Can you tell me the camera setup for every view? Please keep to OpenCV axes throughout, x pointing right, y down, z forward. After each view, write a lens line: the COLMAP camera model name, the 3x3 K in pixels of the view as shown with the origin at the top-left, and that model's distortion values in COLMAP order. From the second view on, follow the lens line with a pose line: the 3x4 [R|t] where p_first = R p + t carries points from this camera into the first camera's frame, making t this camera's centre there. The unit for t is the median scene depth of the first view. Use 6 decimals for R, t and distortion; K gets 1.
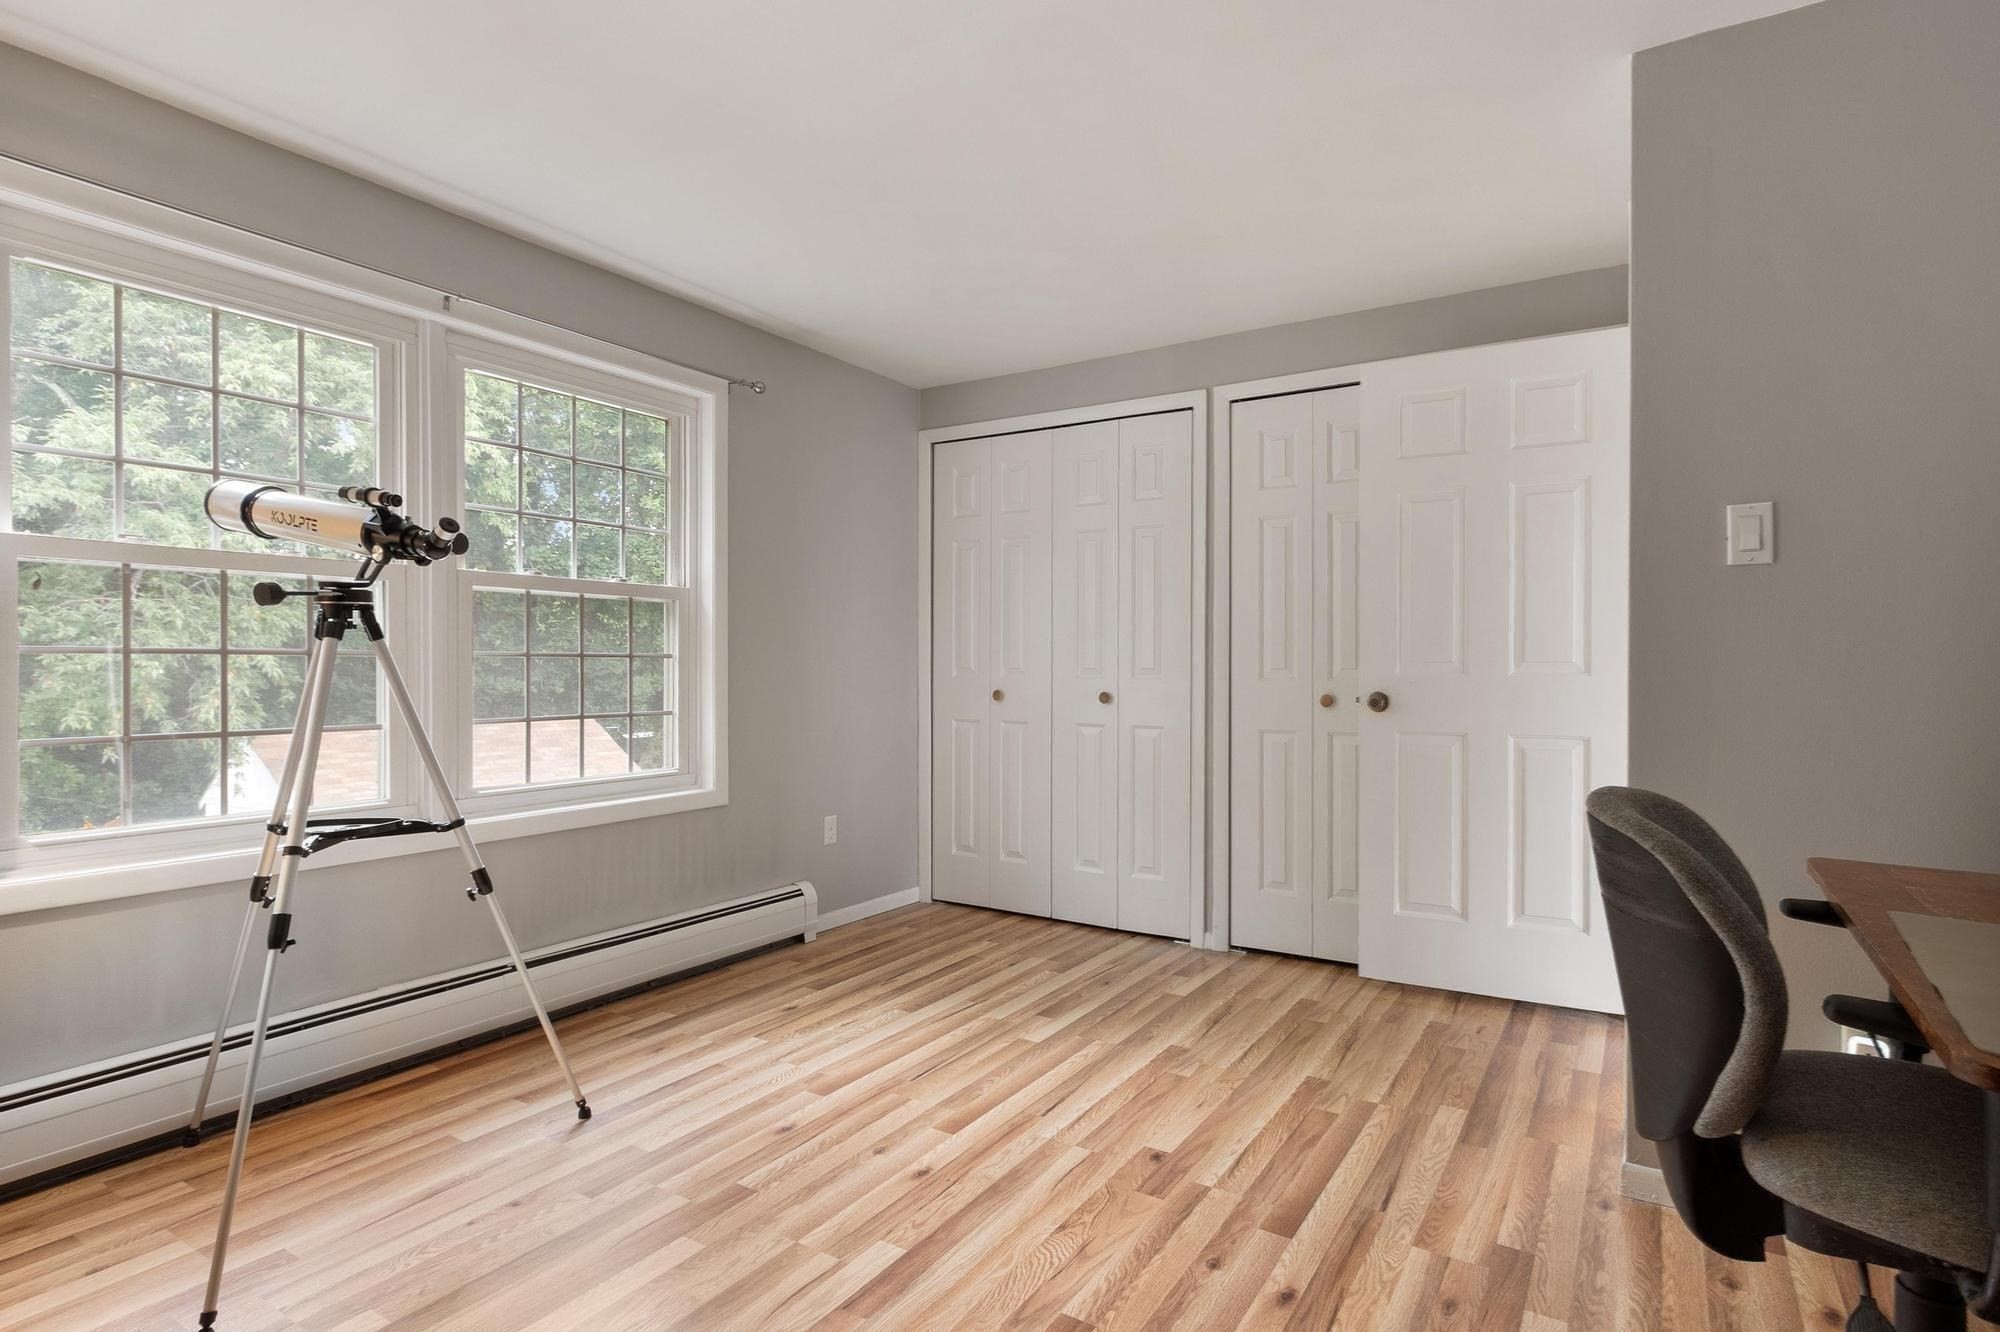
lens RADIAL K [[1011.2, 0, 999.8], [0, 1011.2, 672.2], [0, 0, 1]] dist [0.002645, 0.000026]
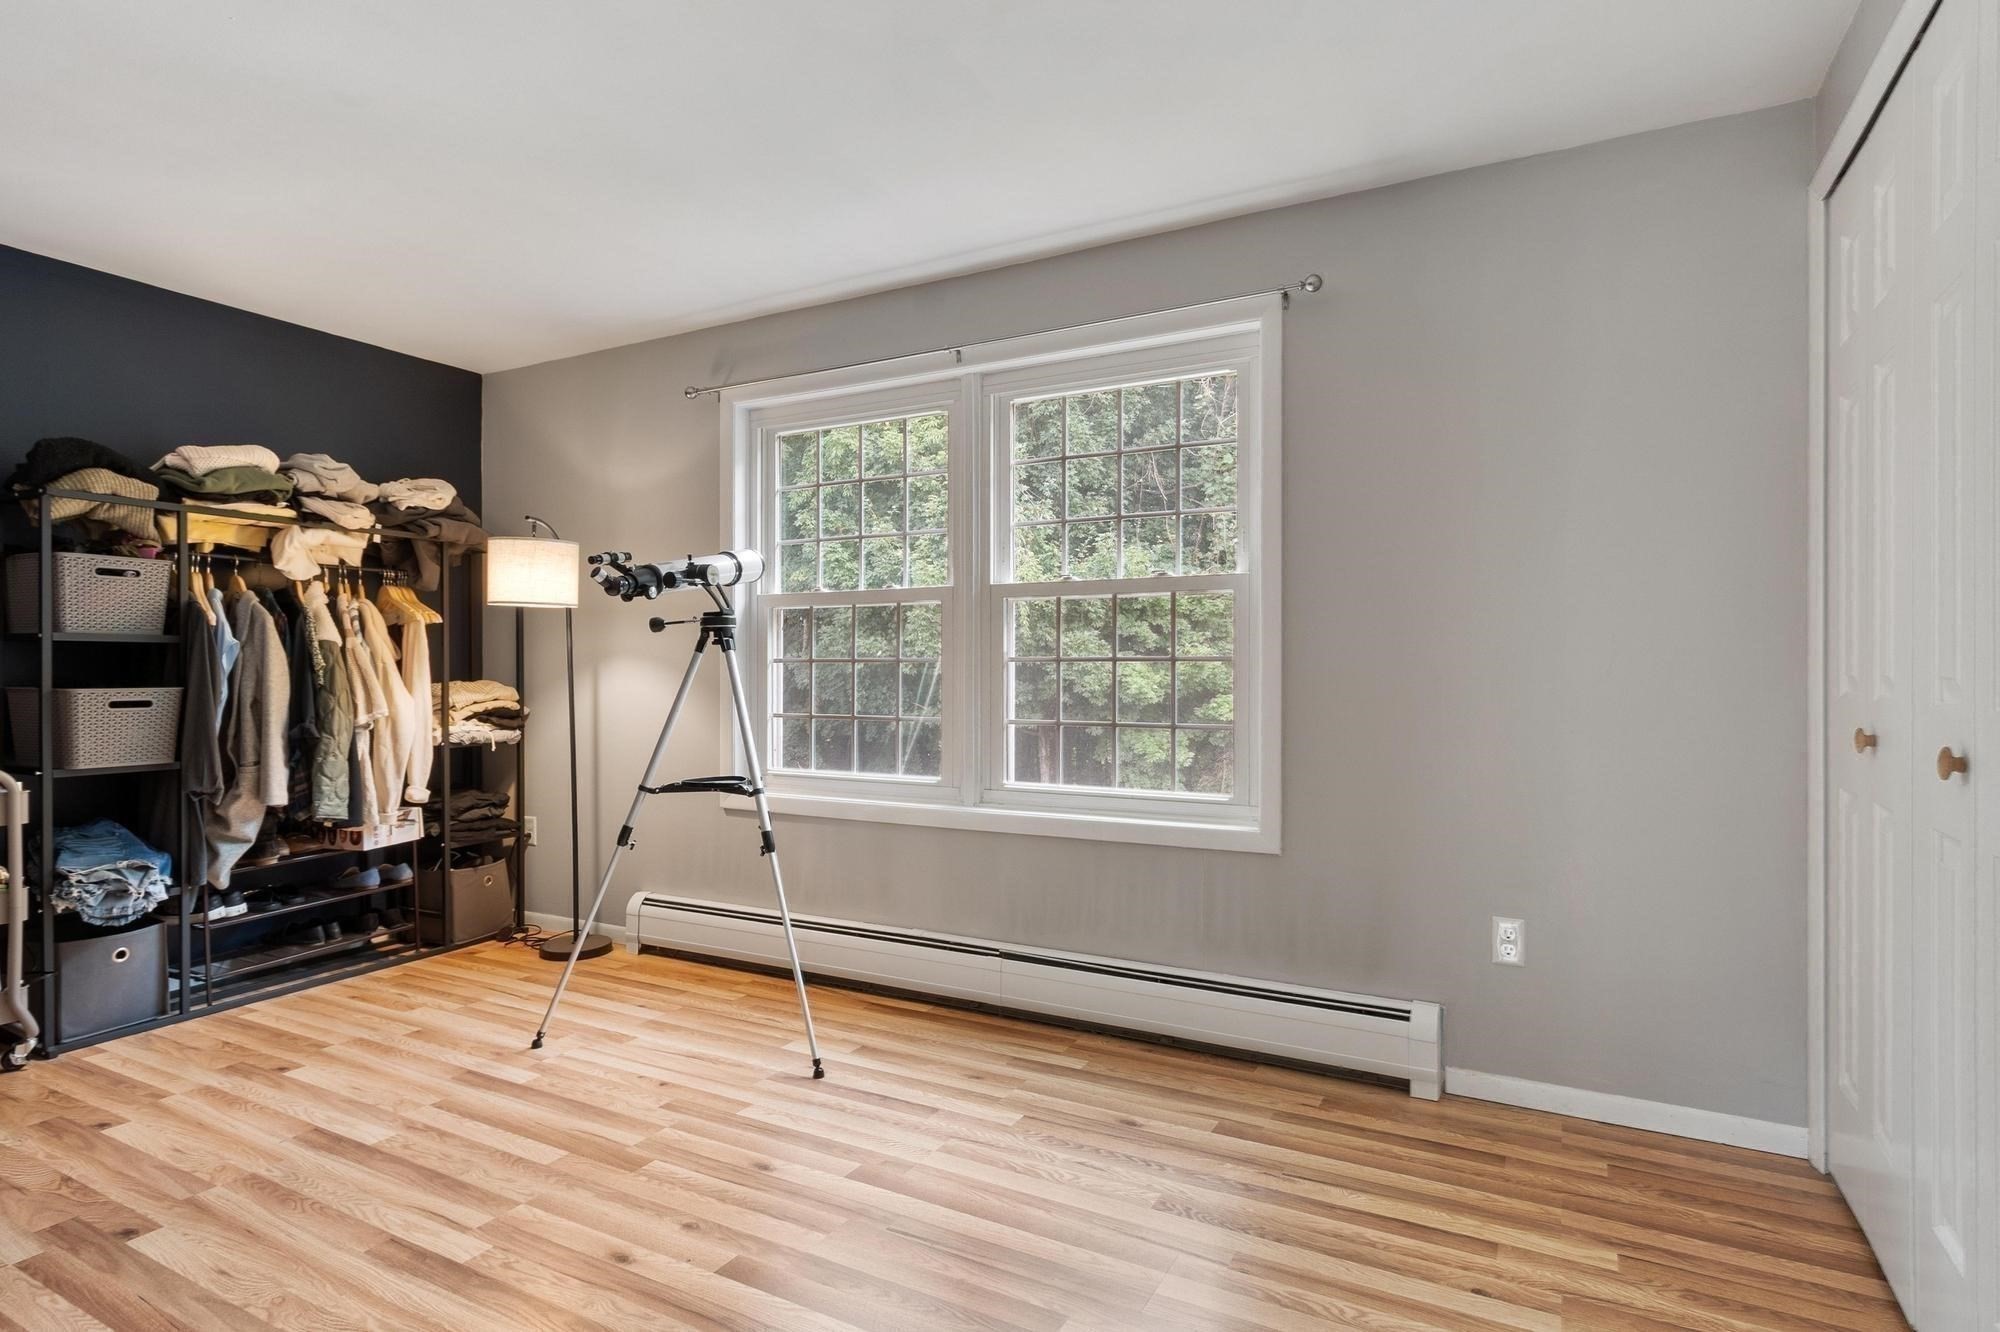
lens RADIAL K [[1031.6, 0, 1002.3], [0, 1031.6, 672.3], [0, 0, 1]] dist [-0.000094, 0.000235]
pose [[0.080091, 0.002121, -0.996785, 0.628369], [-0.009002, 0.999958, 0.001405, -0.006001], [0.996747, 0.008860, 0.080106, 0.952378]]
